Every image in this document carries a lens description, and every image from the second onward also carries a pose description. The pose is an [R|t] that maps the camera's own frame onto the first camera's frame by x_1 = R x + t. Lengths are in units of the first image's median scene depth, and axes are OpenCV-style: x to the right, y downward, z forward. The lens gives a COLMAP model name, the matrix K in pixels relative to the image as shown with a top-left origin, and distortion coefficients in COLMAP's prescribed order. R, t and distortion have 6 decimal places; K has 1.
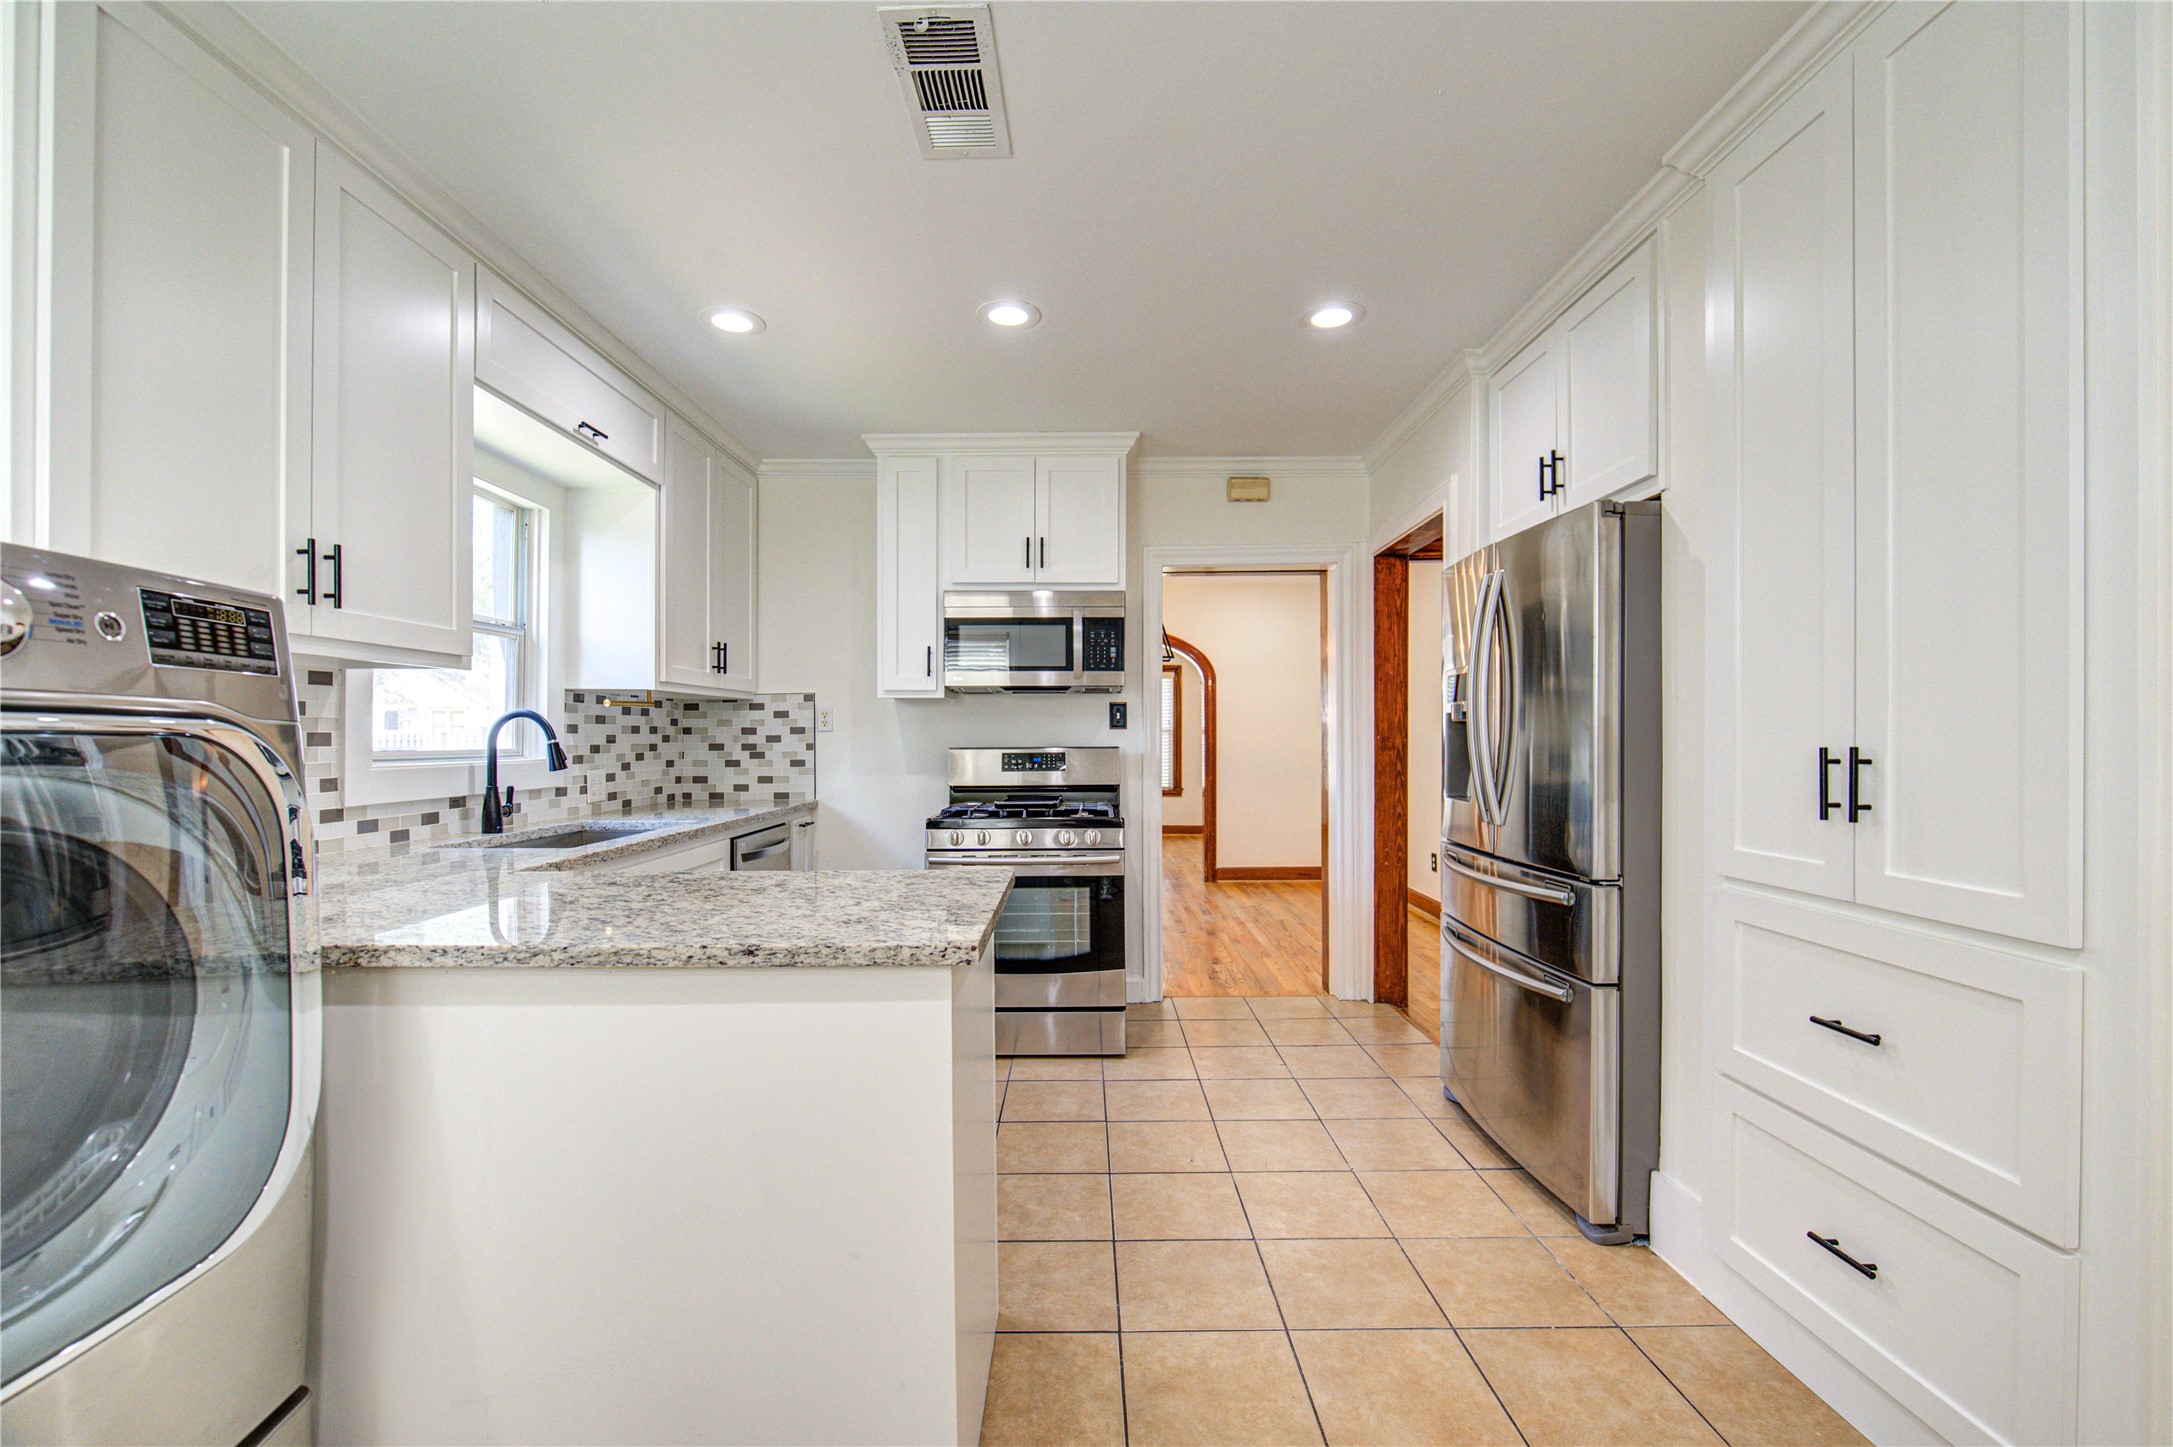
lens RADIAL K [[894.4, 0, 1082.9], [0, 894.4, 740.1], [0, 0, 1]] dist [0.000979, 0.000013]
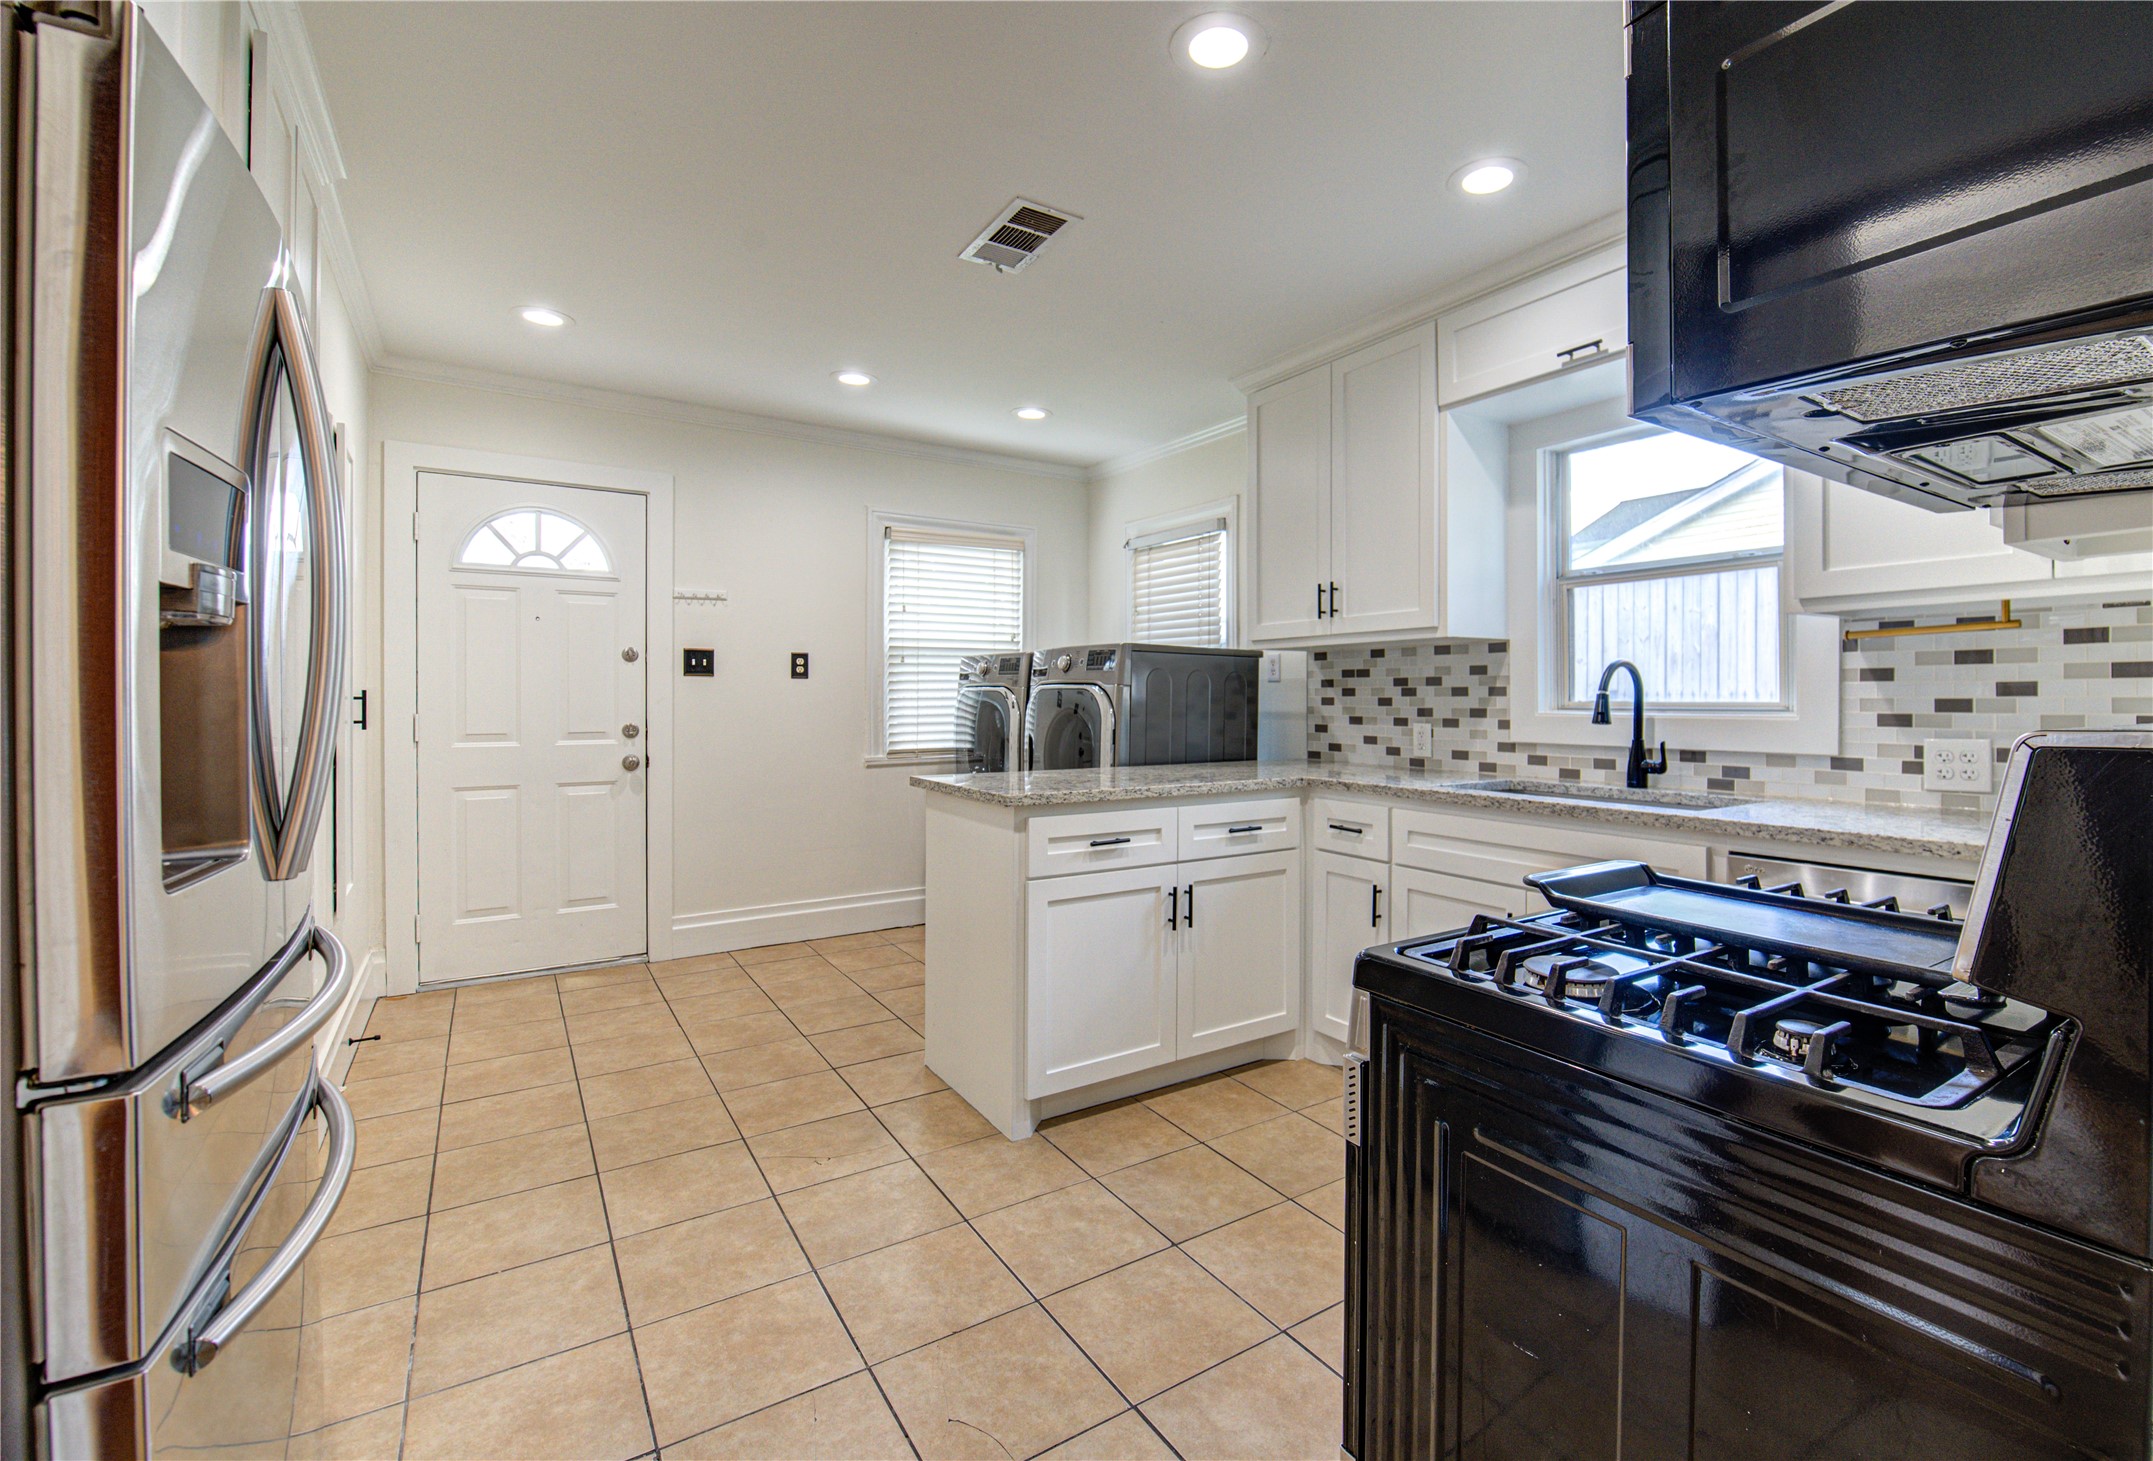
lens RADIAL K [[945.7, 0, 1152.5], [0, 945.7, 700.5], [0, 0, 1]] dist [-0.021049, 0.000098]
pose [[-0.819958, 0.000436, -0.572424, 0.391434], [-0.002266, 0.999989, 0.004007, 0.007783], [0.572419, 0.004583, -0.819948, 1.712959]]
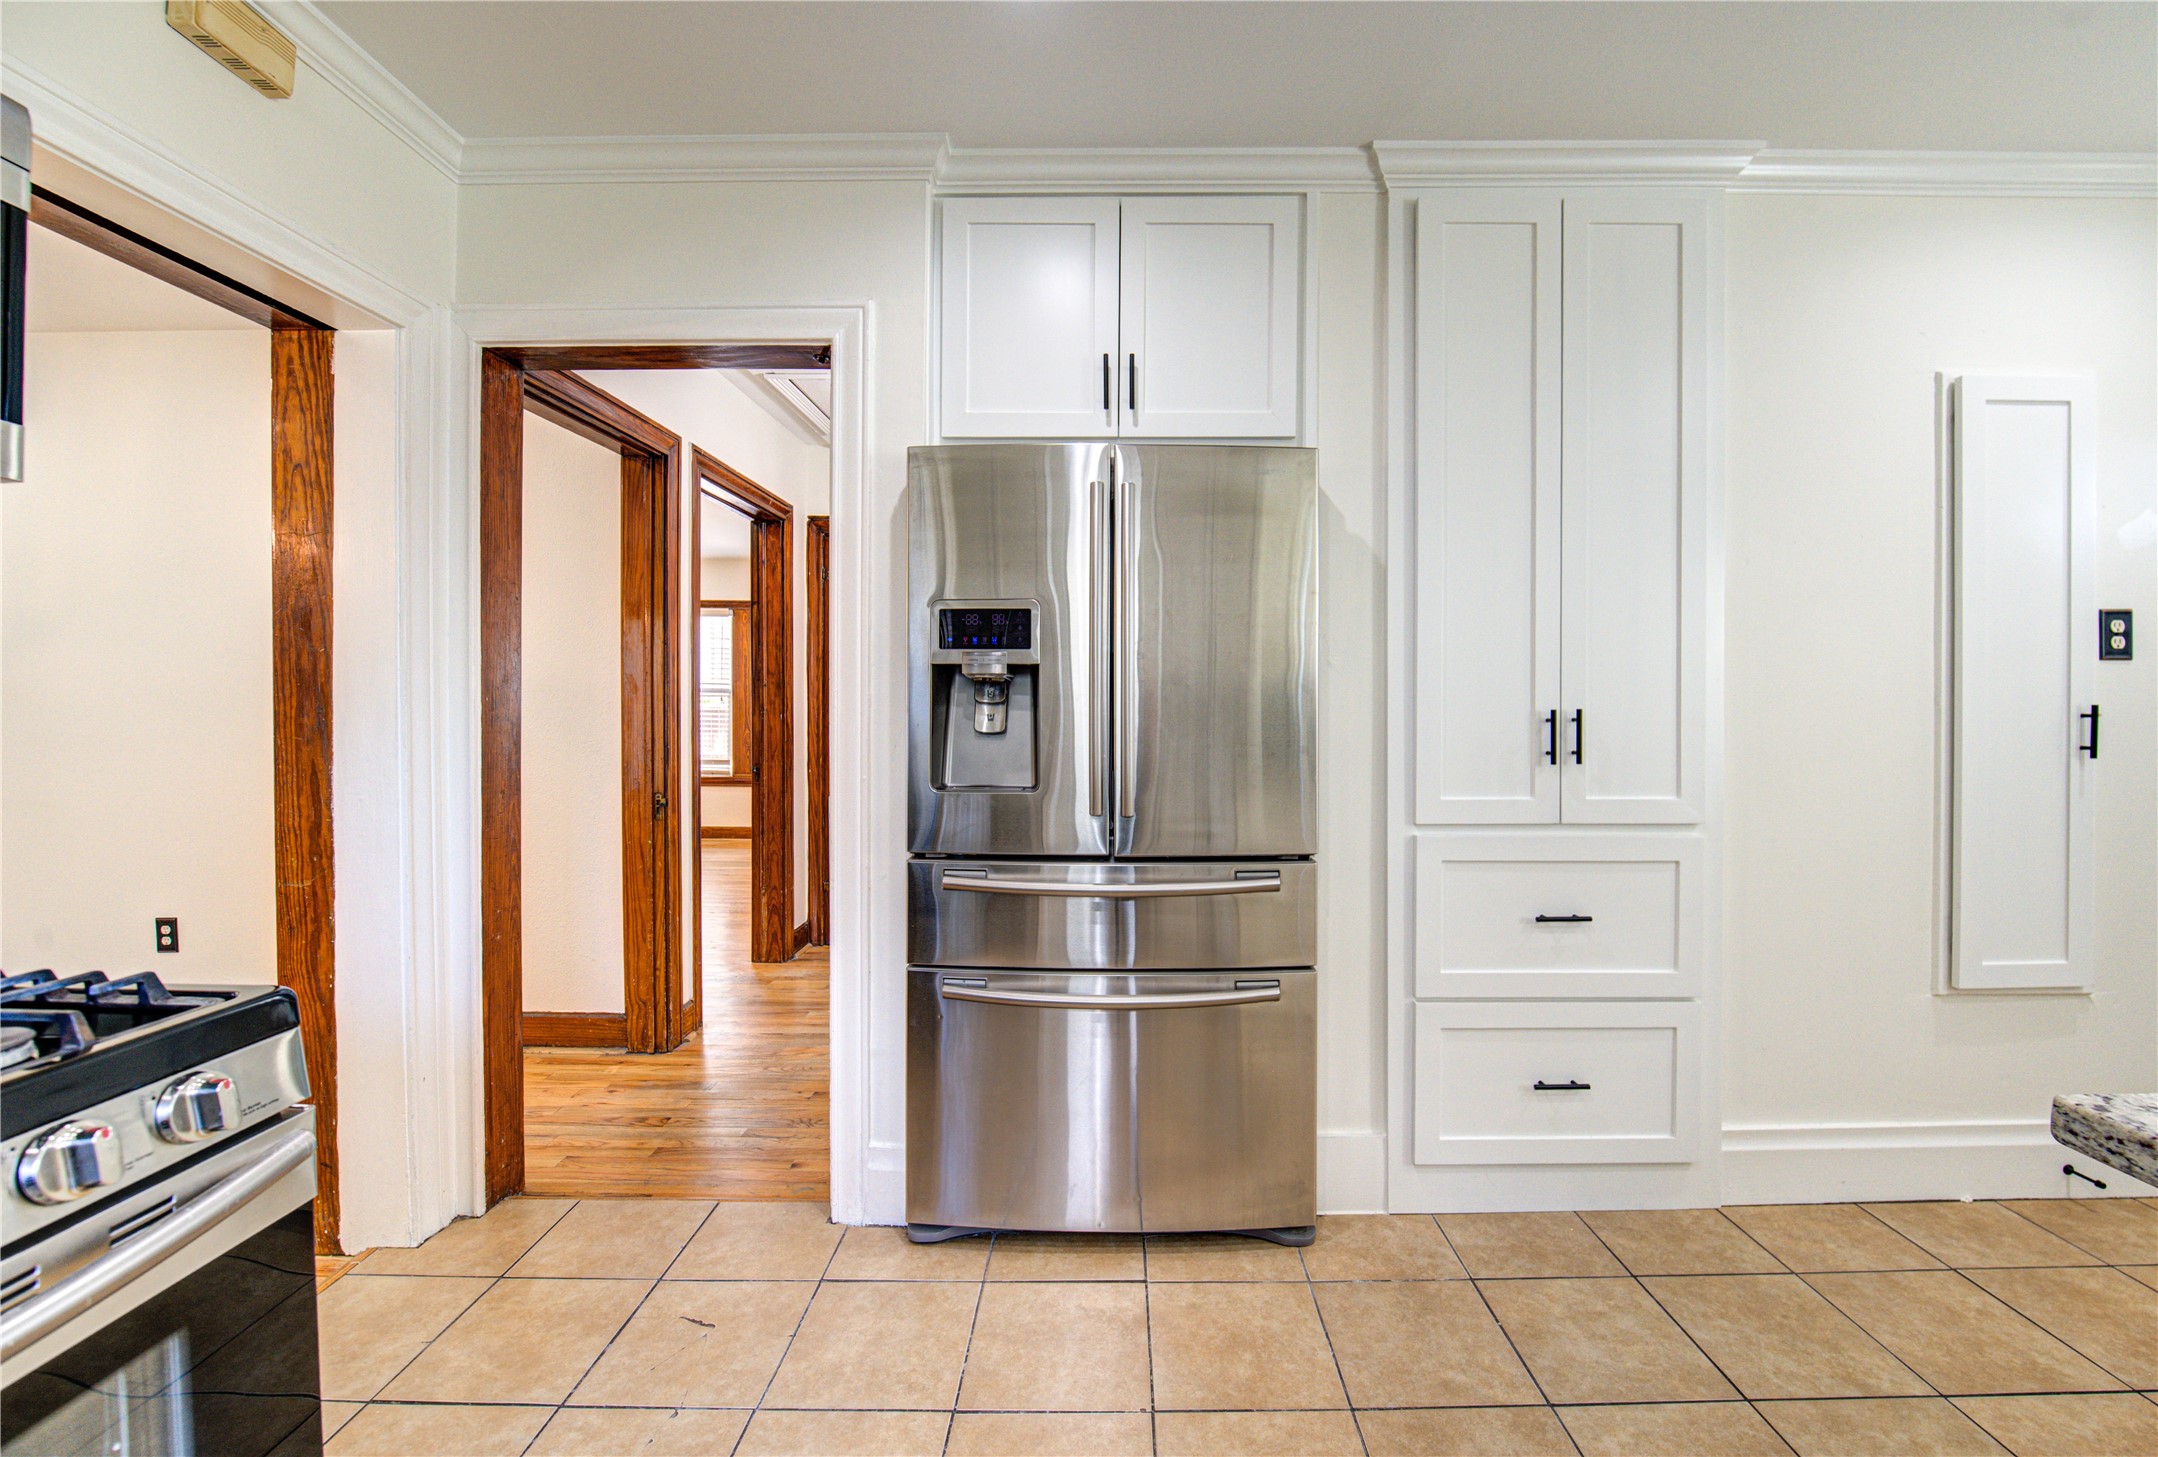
lens RADIAL K [[888.1, 0, 1118.5], [0, 888.1, 715.4], [0, 0, 1]] dist [-0.017936, 0.000487]
pose [[0.001744, -0.005796, 0.999982, -0.302102], [0.000675, 0.999983, 0.005794, 0.005951], [-0.999998, 0.000665, 0.001748, 1.057830]]
